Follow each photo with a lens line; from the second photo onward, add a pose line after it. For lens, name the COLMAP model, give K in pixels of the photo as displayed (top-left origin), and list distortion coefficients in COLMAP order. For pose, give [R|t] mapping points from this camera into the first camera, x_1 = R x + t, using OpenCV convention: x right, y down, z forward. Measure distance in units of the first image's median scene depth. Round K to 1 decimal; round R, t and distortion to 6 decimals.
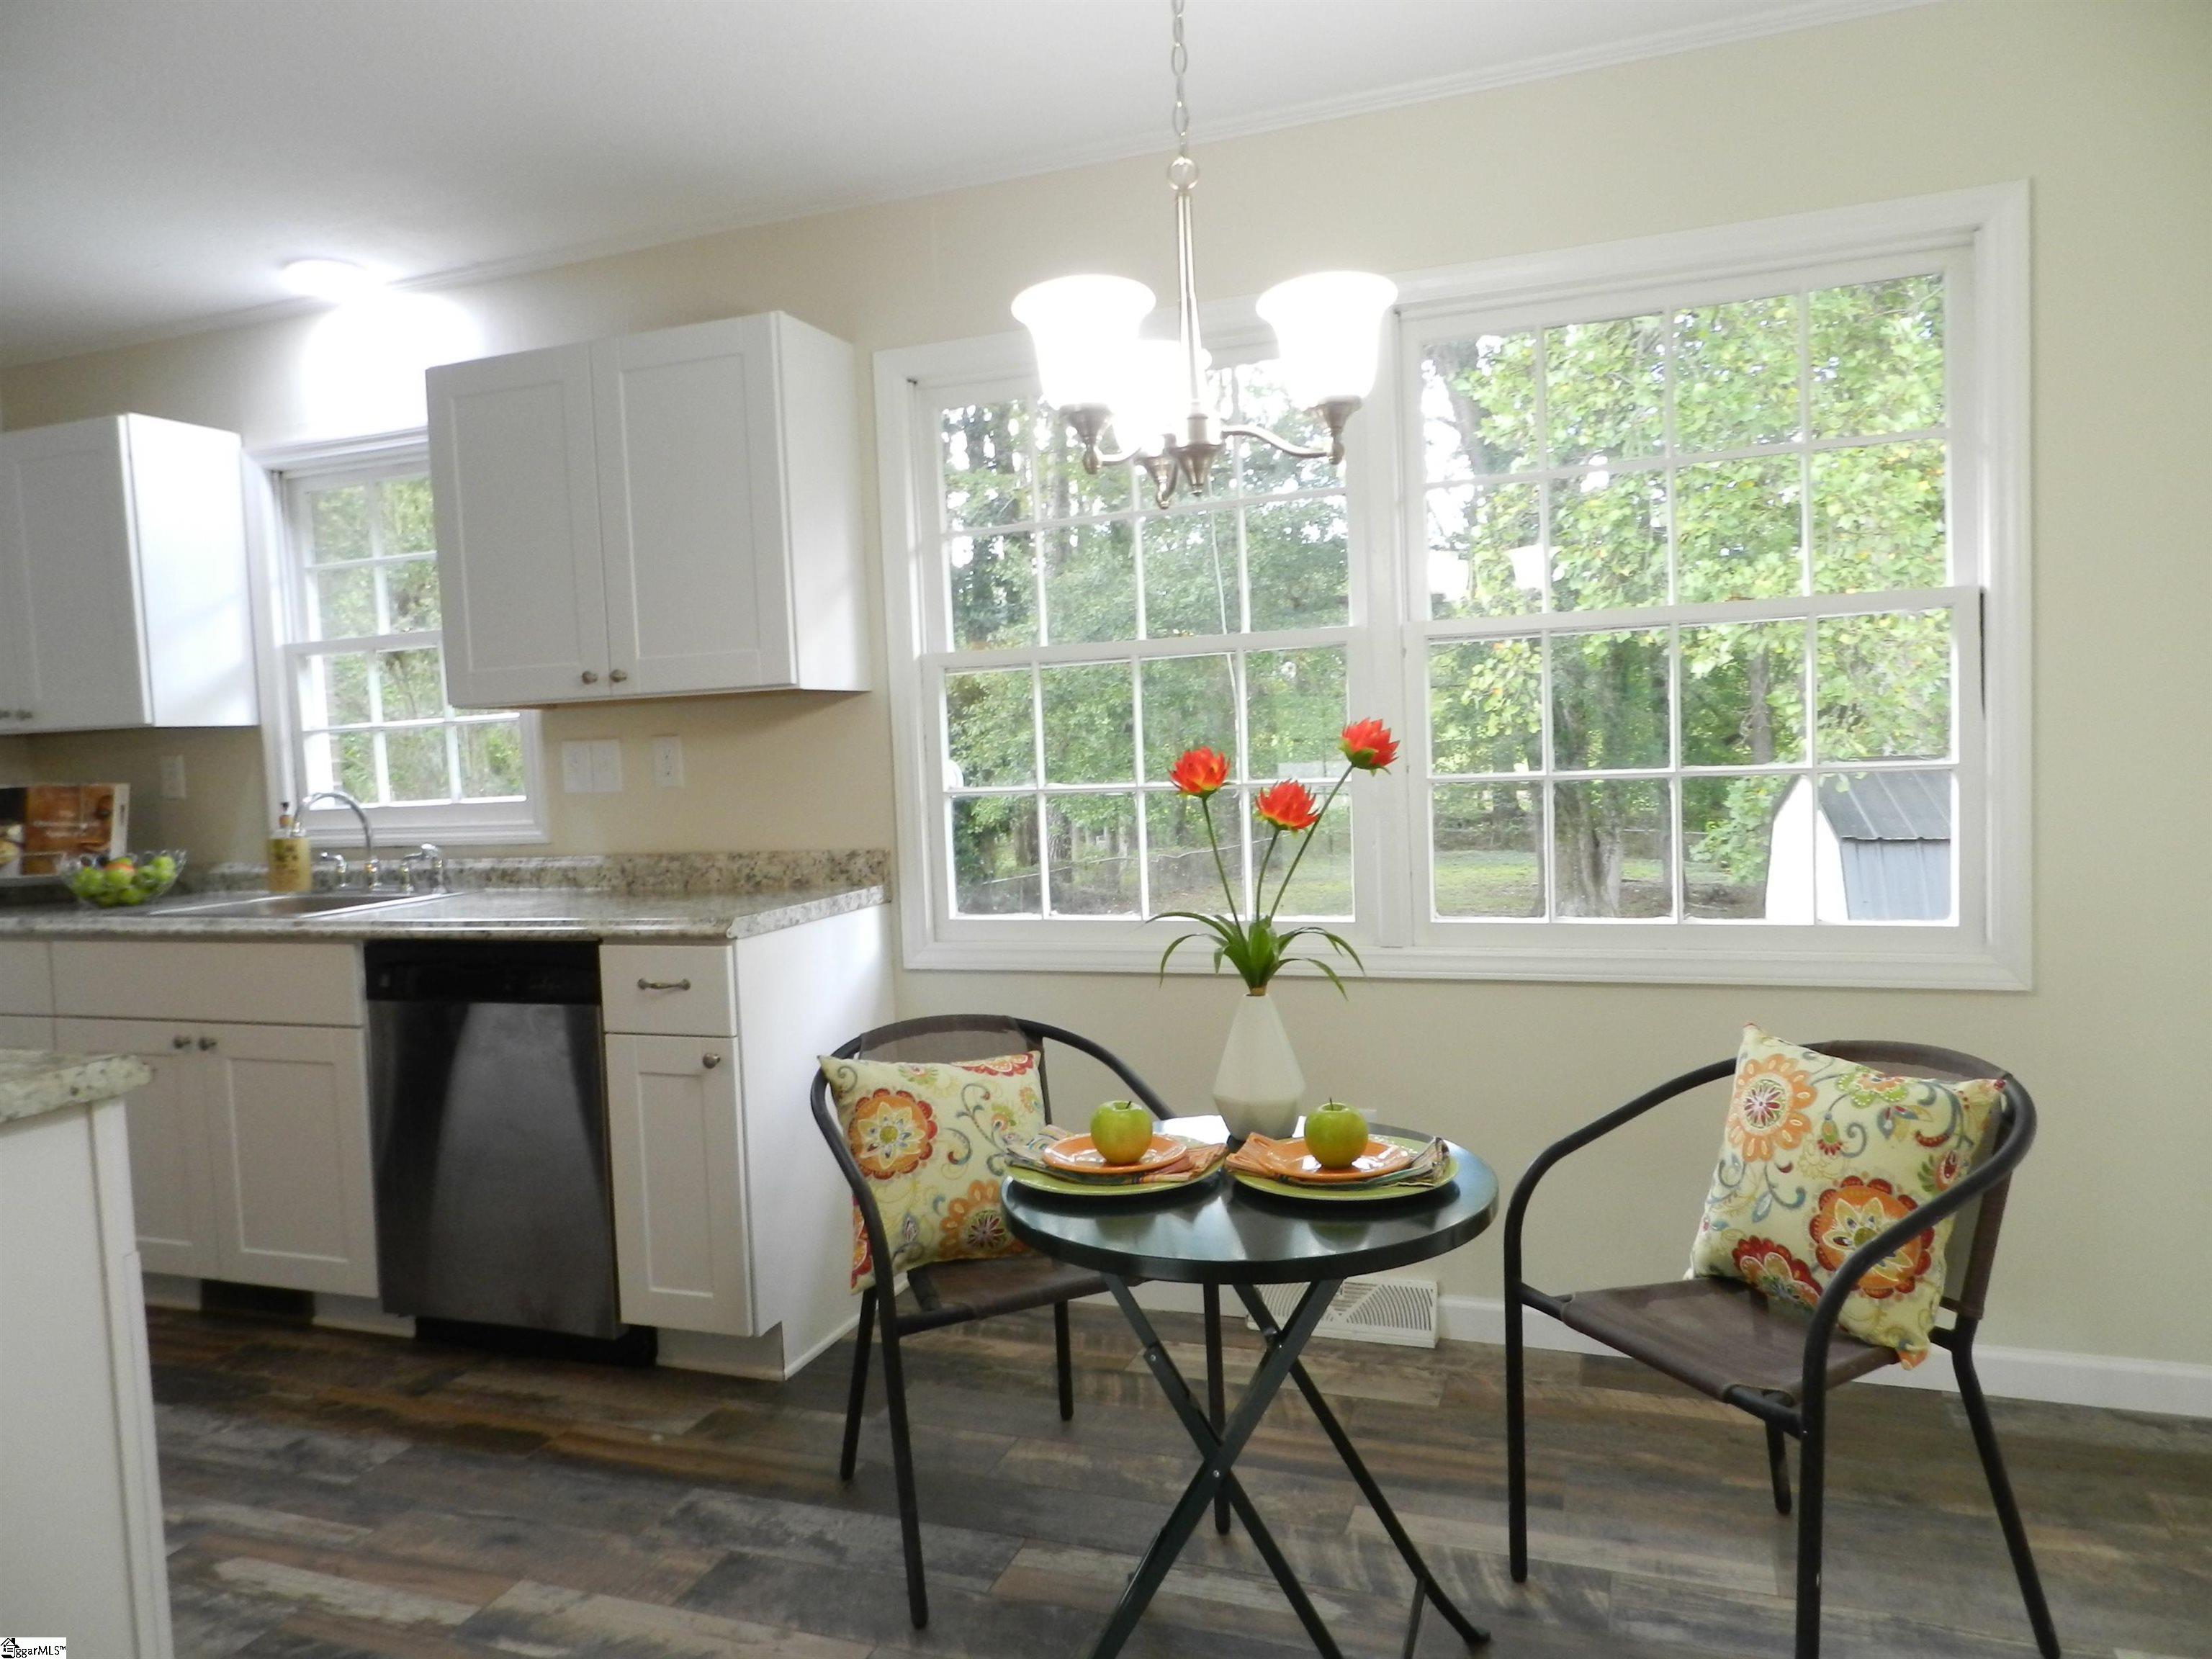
lens RADIAL K [[1487.8, 0, 1111.6], [0, 1487.8, 833.1], [0, 0, 1]] dist [0.009445, 0.002168]
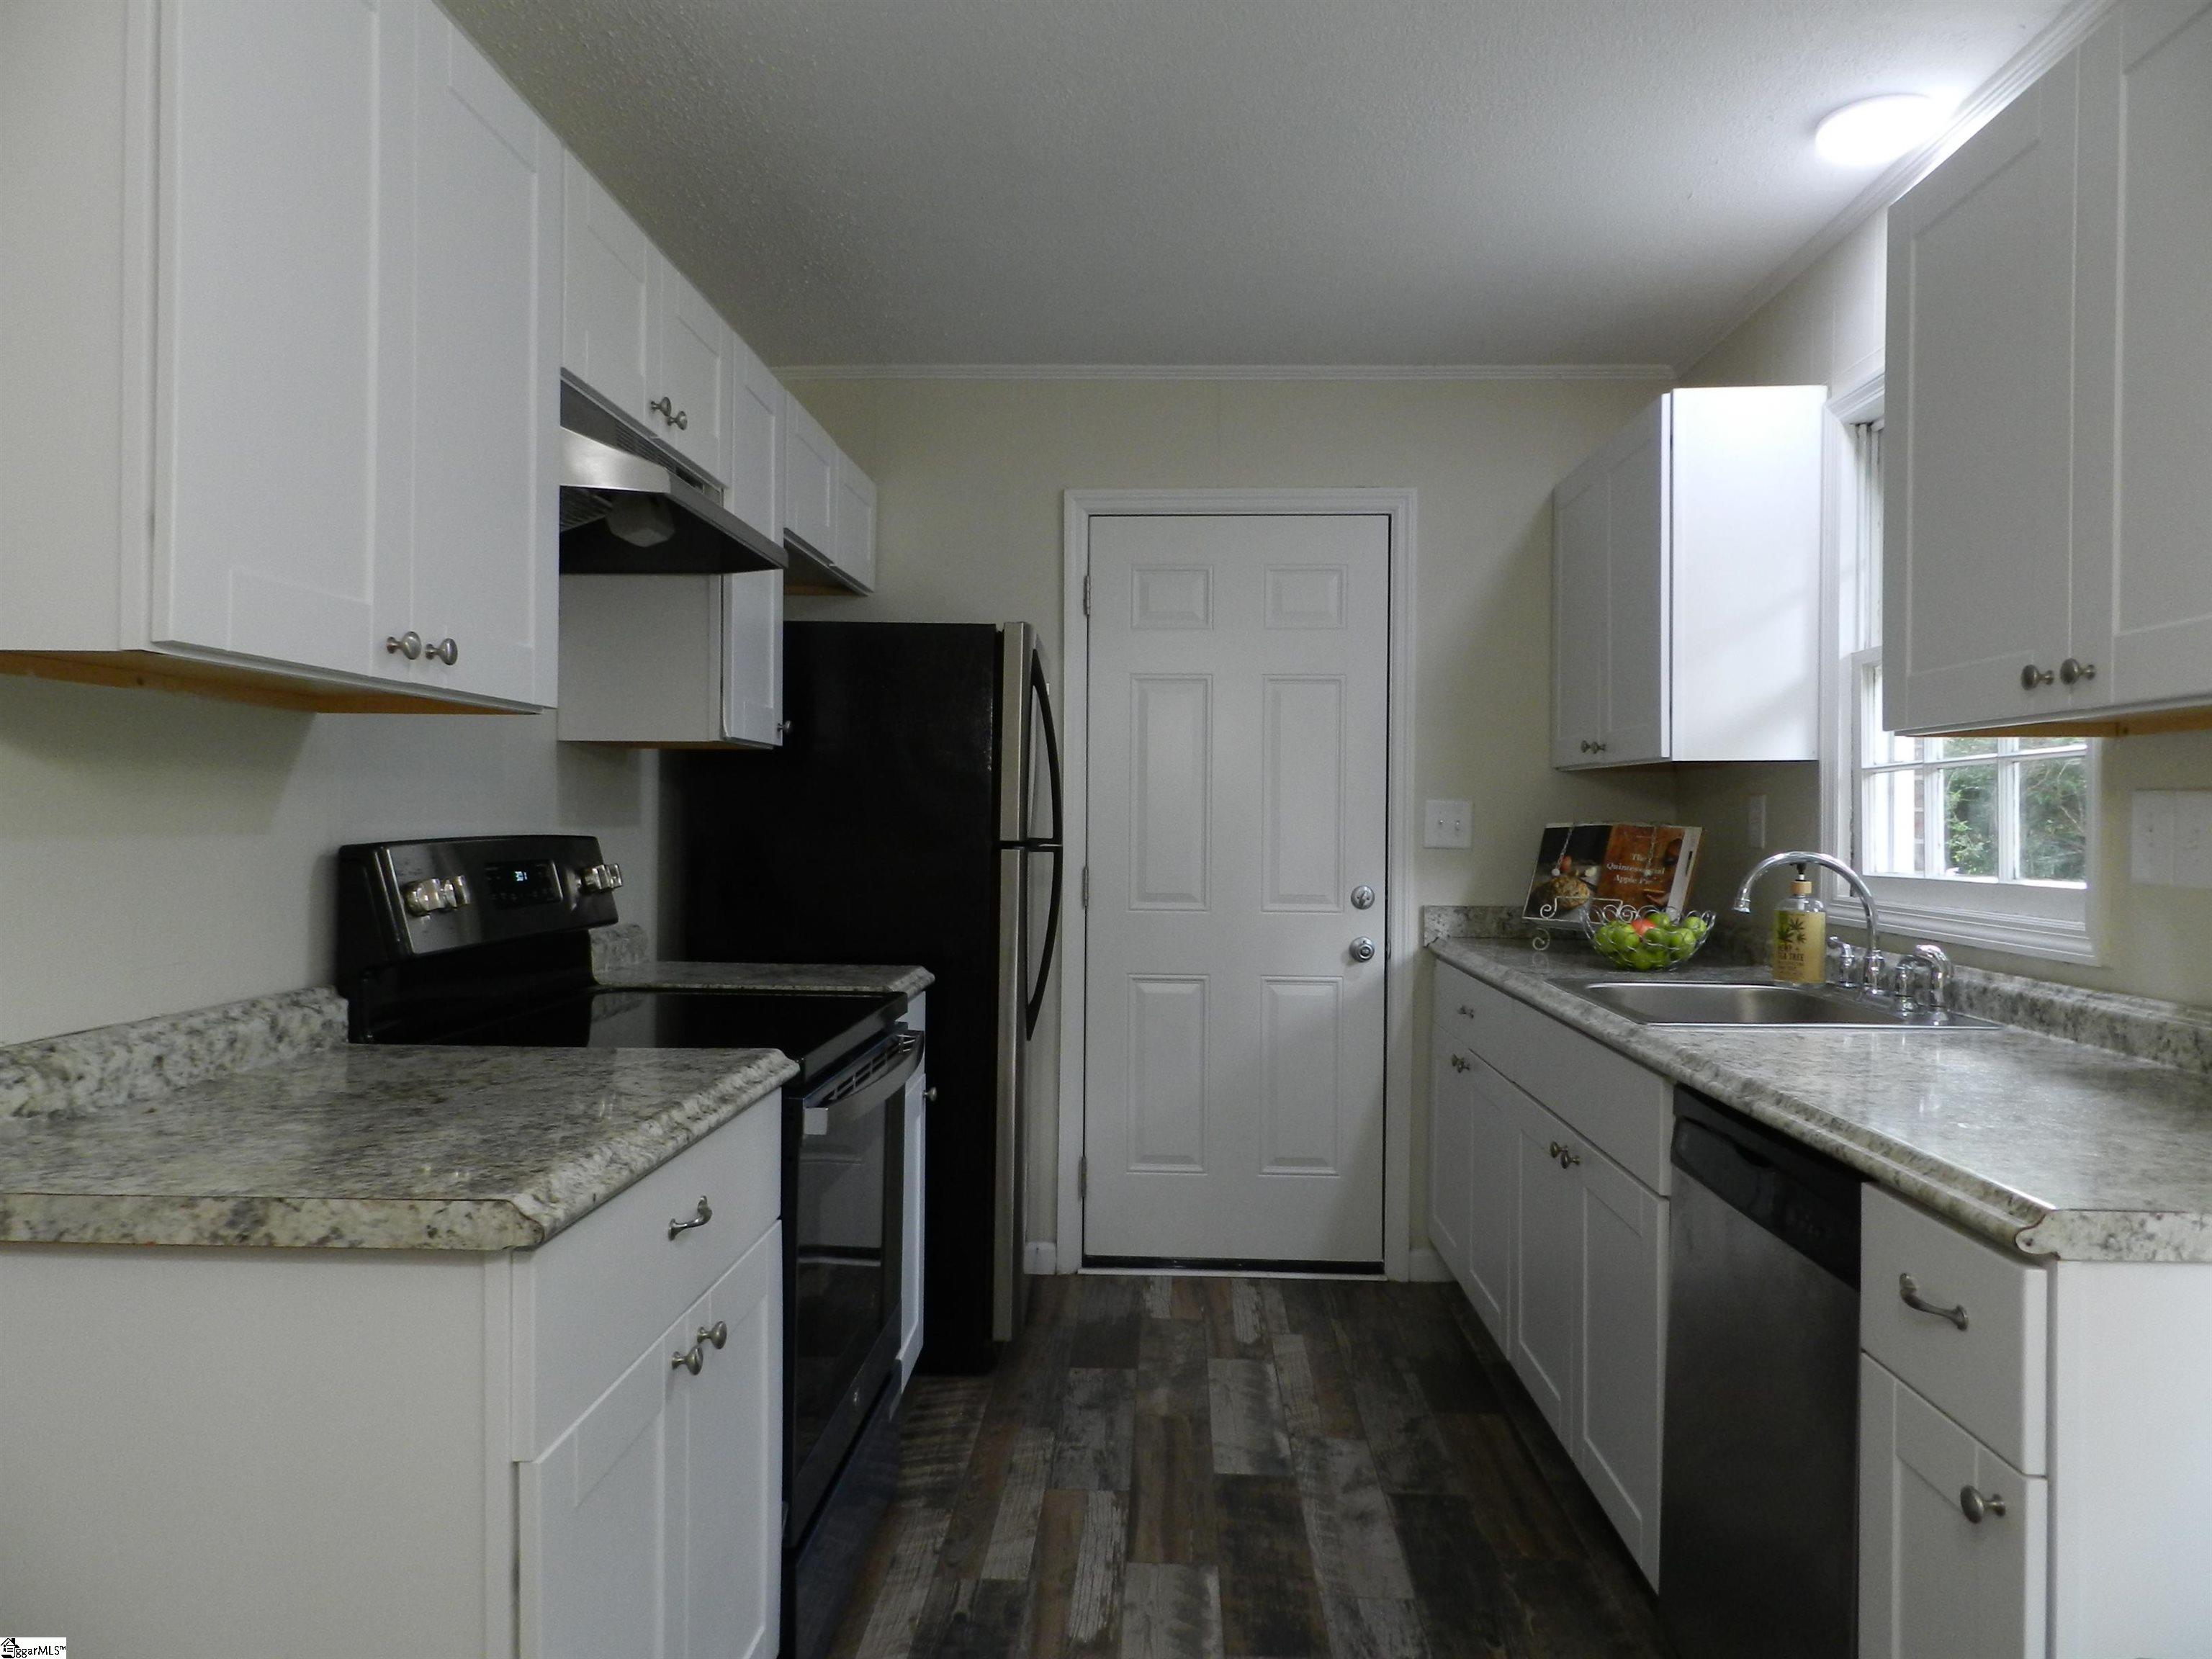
lens RADIAL K [[1487.8, 0, 1112.6], [0, 1487.8, 832.5], [0, 0, 1]] dist [0.009445, 0.002168]
pose [[0.292486, 0.054066, -0.954740, 0.060895], [-0.072691, 0.996769, 0.034177, -0.036950], [0.953503, 0.059404, 0.295471, 0.455247]]
